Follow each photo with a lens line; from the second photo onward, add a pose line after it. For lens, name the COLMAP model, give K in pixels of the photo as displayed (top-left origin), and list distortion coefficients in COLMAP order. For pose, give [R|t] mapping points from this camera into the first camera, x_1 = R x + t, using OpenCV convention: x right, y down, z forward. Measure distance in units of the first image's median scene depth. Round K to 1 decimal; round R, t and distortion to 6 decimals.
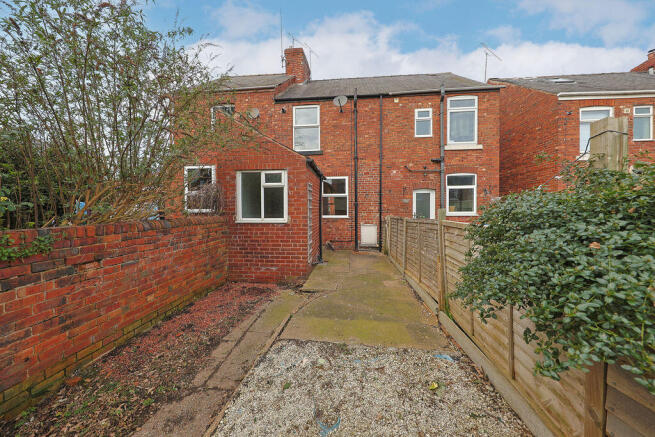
lens RADIAL K [[221.1, 0, 325.3], [0, 221.1, 215.4], [0, 0, 1]] dist [-0.001640, -0.001427]
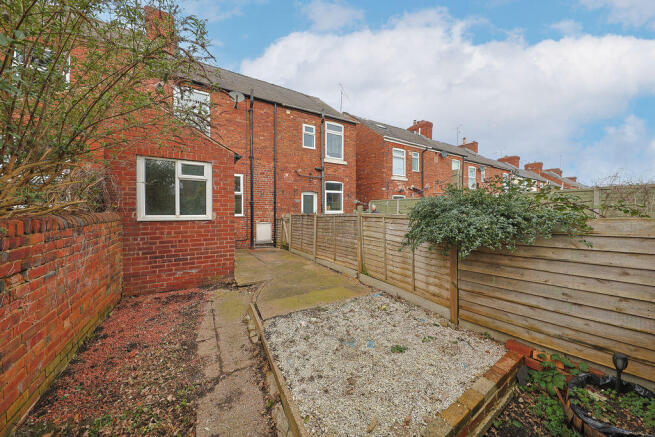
lens RADIAL K [[221.1, 0, 328.1], [0, 221.1, 216.8], [0, 0, 1]] dist [-0.001640, -0.001427]
pose [[0.802301, -0.010711, 0.596823, -0.328041], [0.009602, 0.999941, 0.005039, 0.020953], [-0.596842, 0.001688, 0.802357, -0.046759]]
